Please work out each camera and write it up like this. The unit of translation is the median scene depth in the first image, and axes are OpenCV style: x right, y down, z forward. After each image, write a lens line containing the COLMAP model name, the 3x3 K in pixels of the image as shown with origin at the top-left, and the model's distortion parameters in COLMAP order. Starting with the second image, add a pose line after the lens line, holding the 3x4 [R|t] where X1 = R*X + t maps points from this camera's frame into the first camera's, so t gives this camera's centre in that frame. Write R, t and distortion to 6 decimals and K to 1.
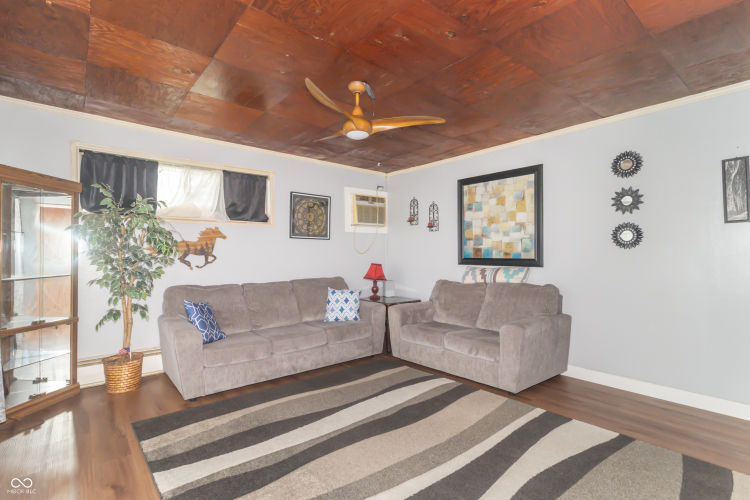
lens RADIAL K [[358.5, 0, 375.0], [0, 358.5, 250.0], [0, 0, 1]] dist [0.001109, 0.000408]
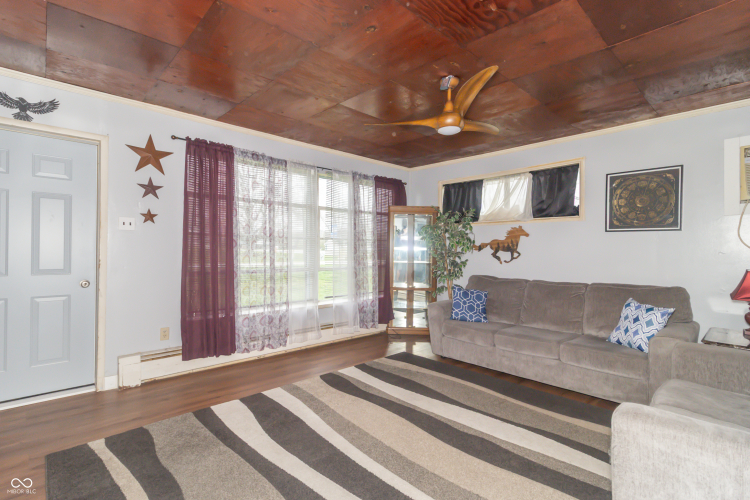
lens RADIAL K [[358.5, 0, 375.0], [0, 358.5, 250.0], [0, 0, 1]] dist [0.001109, 0.000408]
pose [[0.054465, 0.003525, -0.998509, 0.644160], [0.004354, 0.999983, 0.003768, 0.003060], [0.998506, -0.004553, 0.054449, 0.515385]]
